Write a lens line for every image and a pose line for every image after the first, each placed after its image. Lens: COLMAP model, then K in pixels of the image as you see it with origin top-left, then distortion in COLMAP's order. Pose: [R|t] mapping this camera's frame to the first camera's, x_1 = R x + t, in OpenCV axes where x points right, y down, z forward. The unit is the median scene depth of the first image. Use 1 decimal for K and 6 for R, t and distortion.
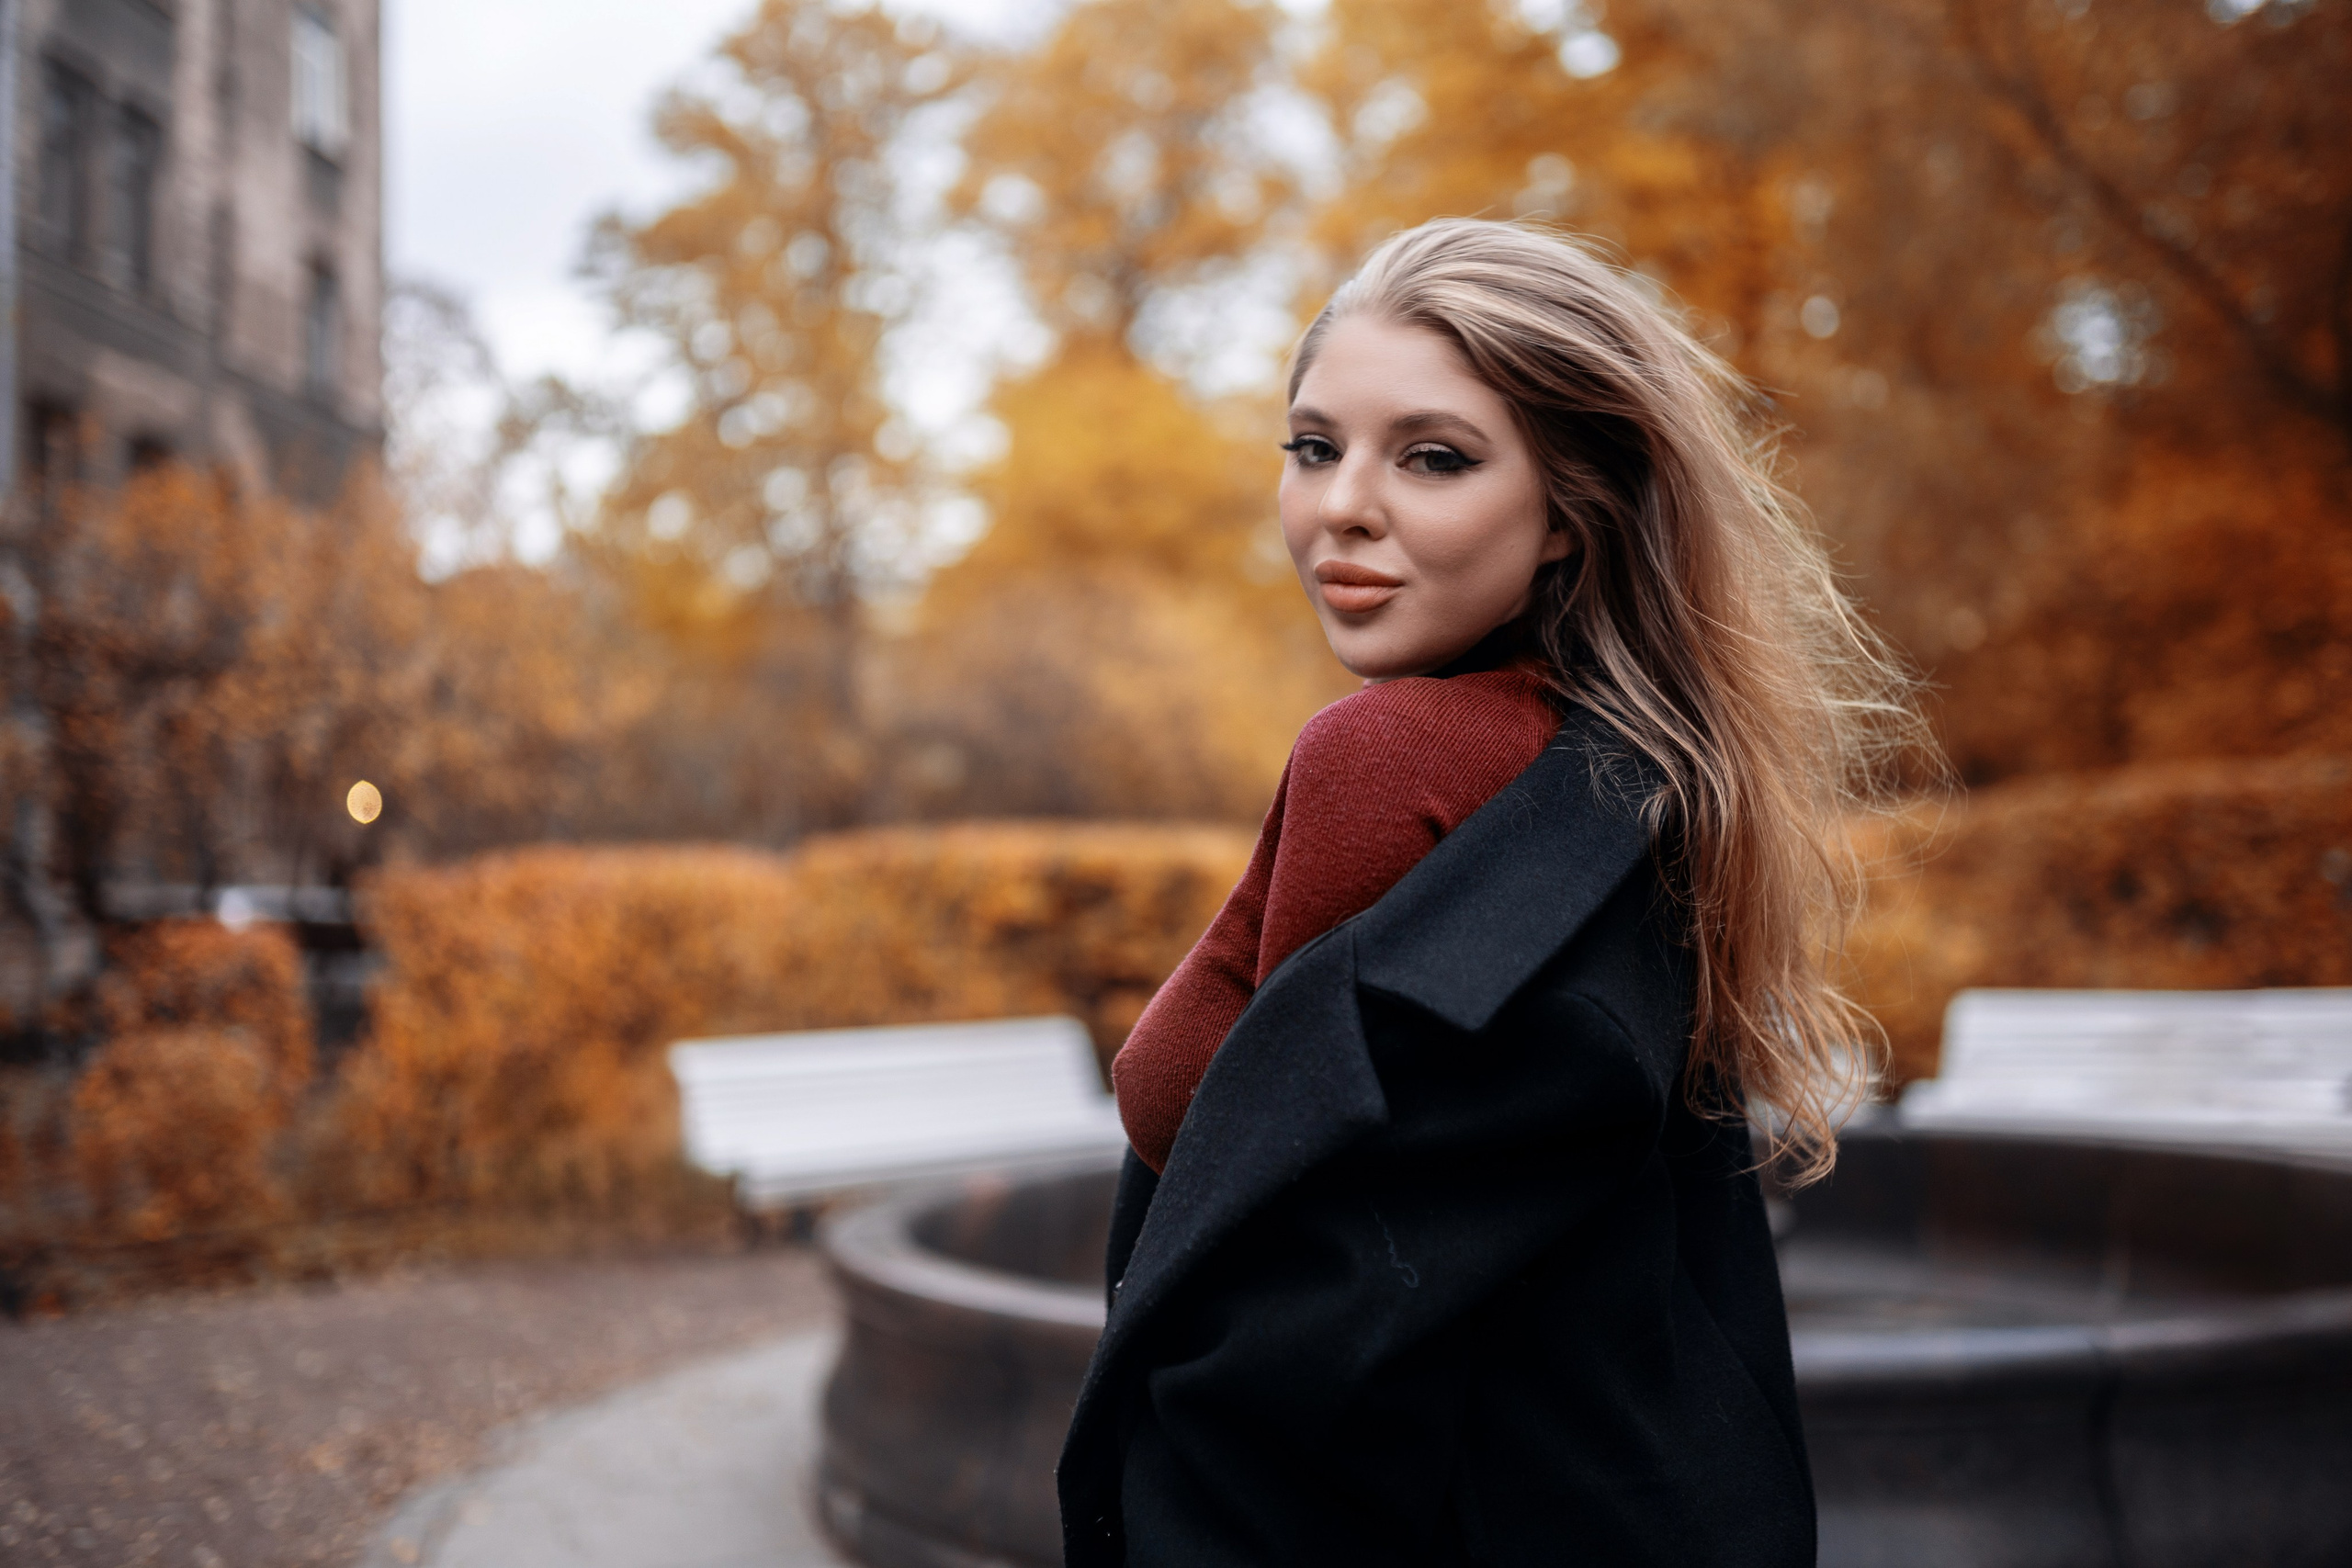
lens RADIAL K [[2229.4, 0, 1196.8], [0, 2229.4, 779.7], [0, 0, 1]] dist [0.003423, 0.000000]
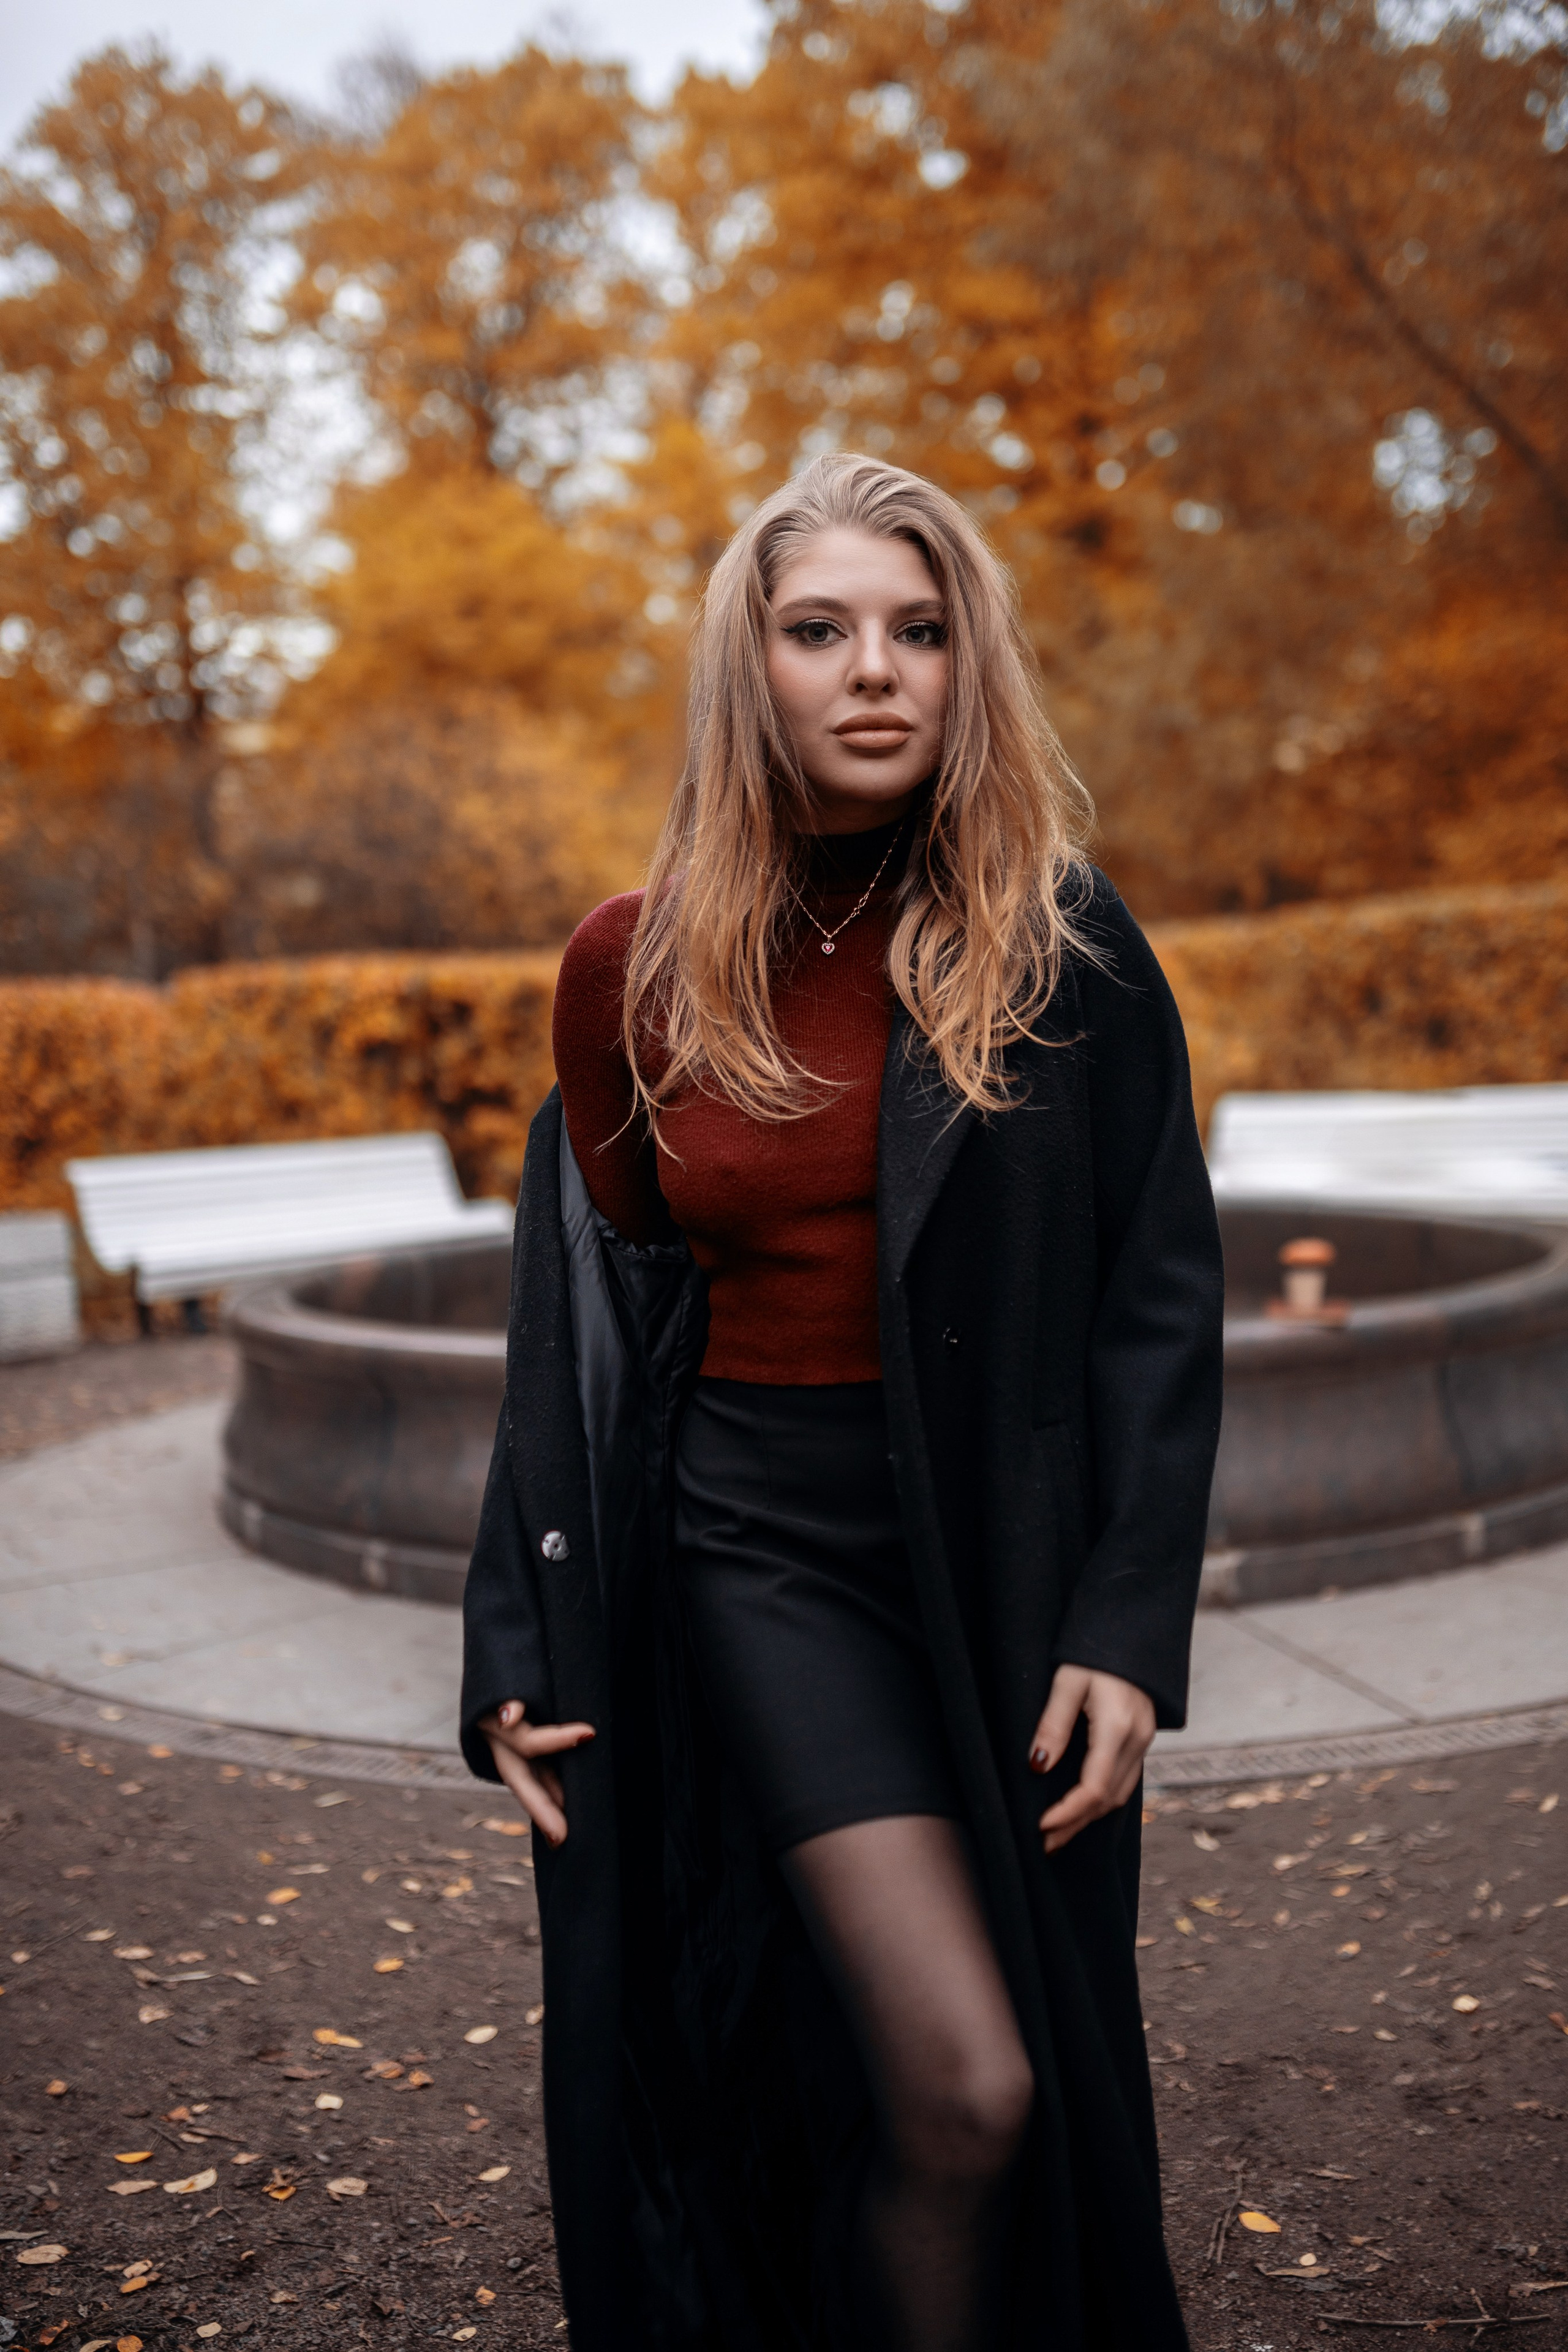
lens RADIAL K [[2229.6, 0, 772.4], [0, 2229.6, 1181.7], [0, 0, 1]] dist [0.003423, 0.000000]
pose [[0.995725, -0.018205, 0.090555, 0.004348], [0.006803, 0.992175, 0.124667, -0.001545], [-0.092116, -0.123518, 0.988058, -0.047520]]
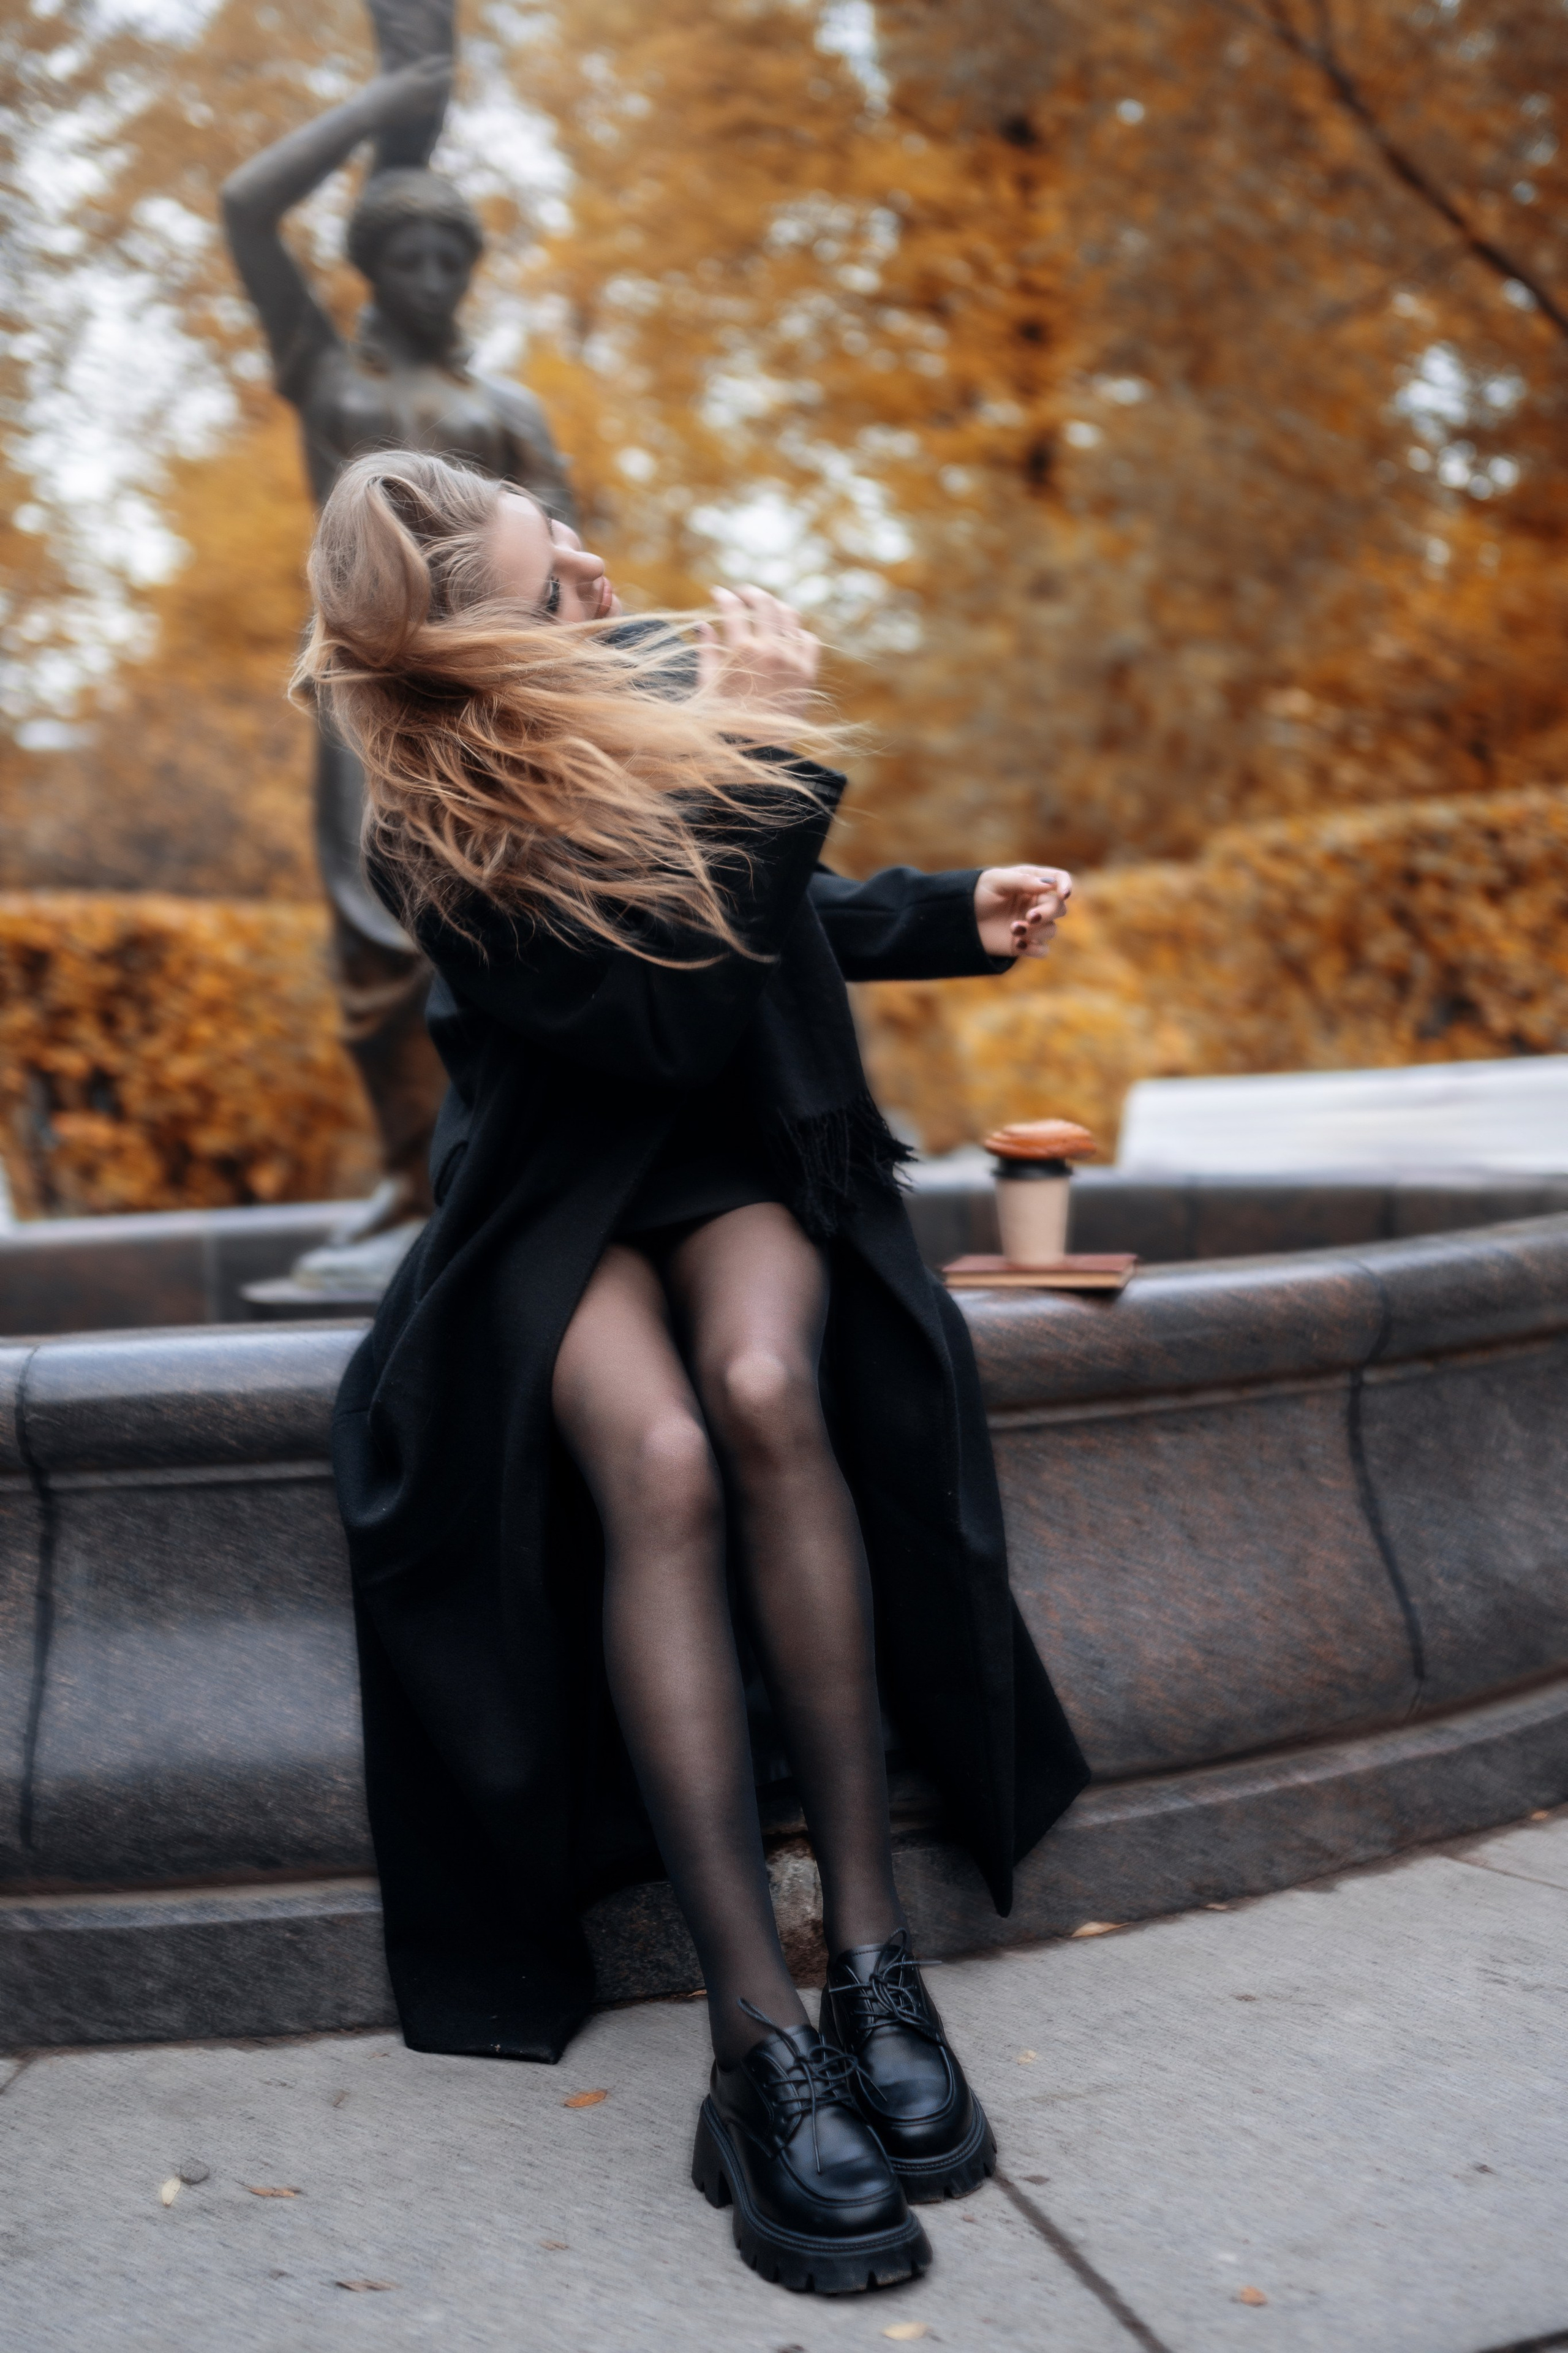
lens RADIAL K [[2564.2, 0, 797.2], [0, 2564.2, 1156.2], [0, 0, 1]] dist [0.001231, 0.000000]
pose [[0.992964, -0.018722, 0.116926, 0.052477], [0.010433, 0.997414, 0.071105, 0.025634], [-0.117955, -0.069384, 0.990592, 0.053546]]
